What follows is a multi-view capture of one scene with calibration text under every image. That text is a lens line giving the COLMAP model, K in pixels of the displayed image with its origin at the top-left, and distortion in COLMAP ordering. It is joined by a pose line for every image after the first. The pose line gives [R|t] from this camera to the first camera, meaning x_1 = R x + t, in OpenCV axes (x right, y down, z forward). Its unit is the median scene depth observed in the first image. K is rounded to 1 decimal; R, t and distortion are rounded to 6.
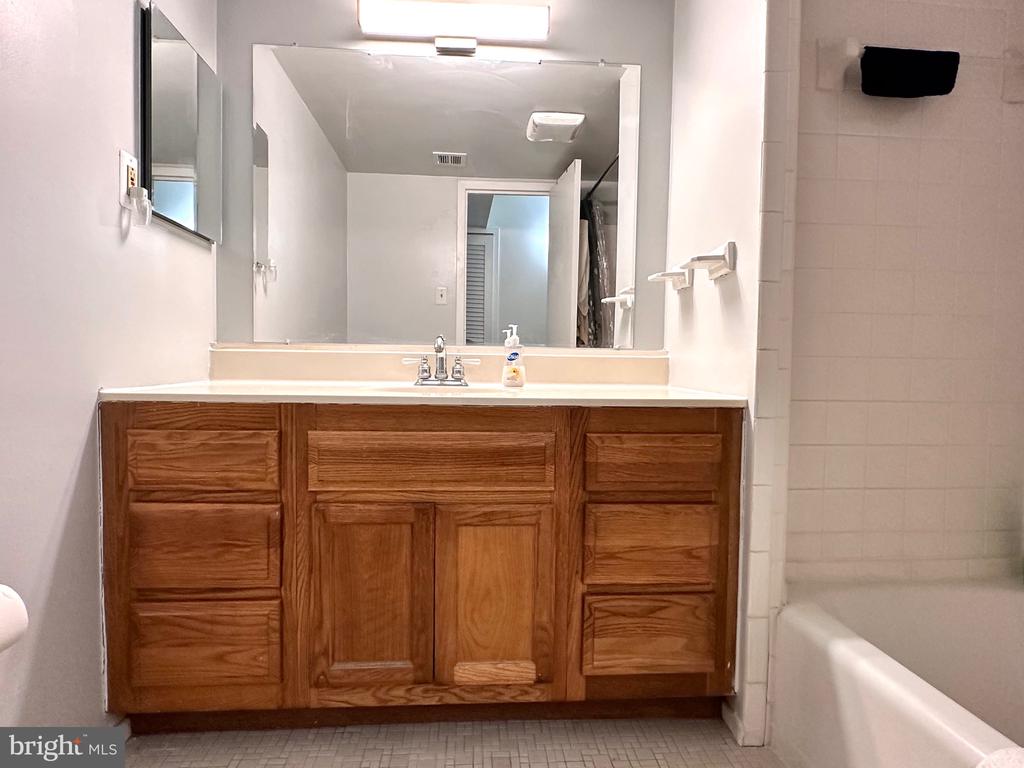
lens RADIAL K [[574.0, 0, 510.8], [0, 574.0, 384.5], [0, 0, 1]] dist [-0.002312, -0.000472]
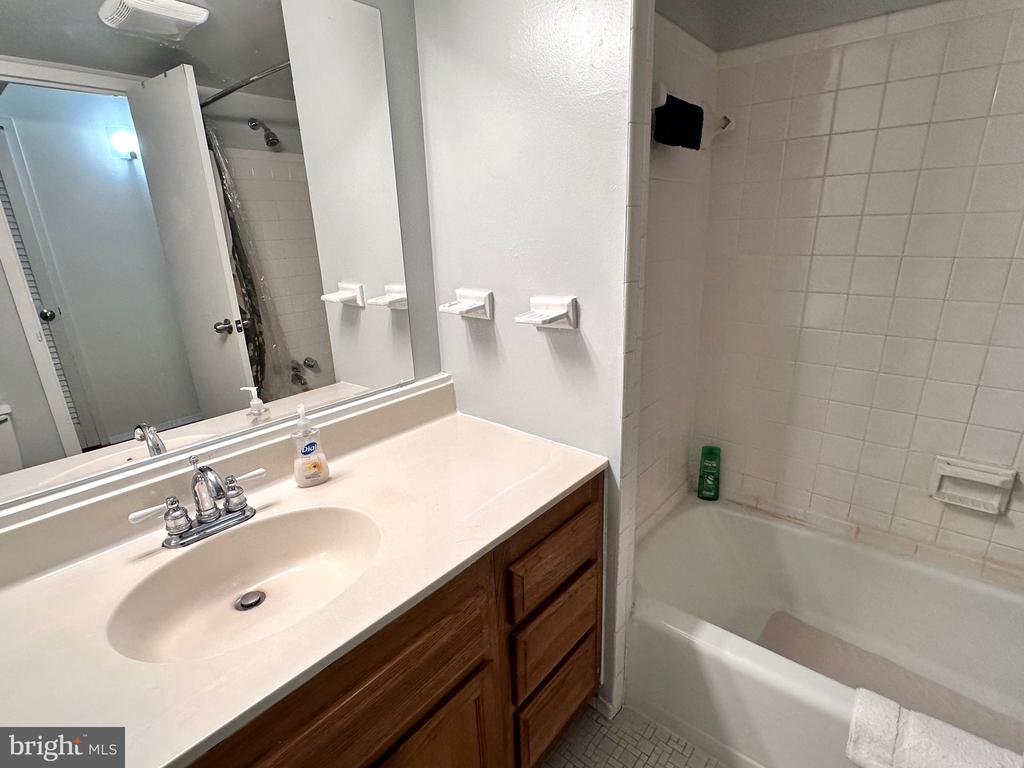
lens RADIAL K [[503.3, 0, 510.2], [0, 503.3, 384.1], [0, 0, 1]] dist [-0.006134, -0.000678]
pose [[0.706950, -0.247583, 0.662514, -0.277113], [0.071713, 0.956993, 0.281106, -0.364967], [-0.703619, -0.151217, 0.694301, 0.496581]]
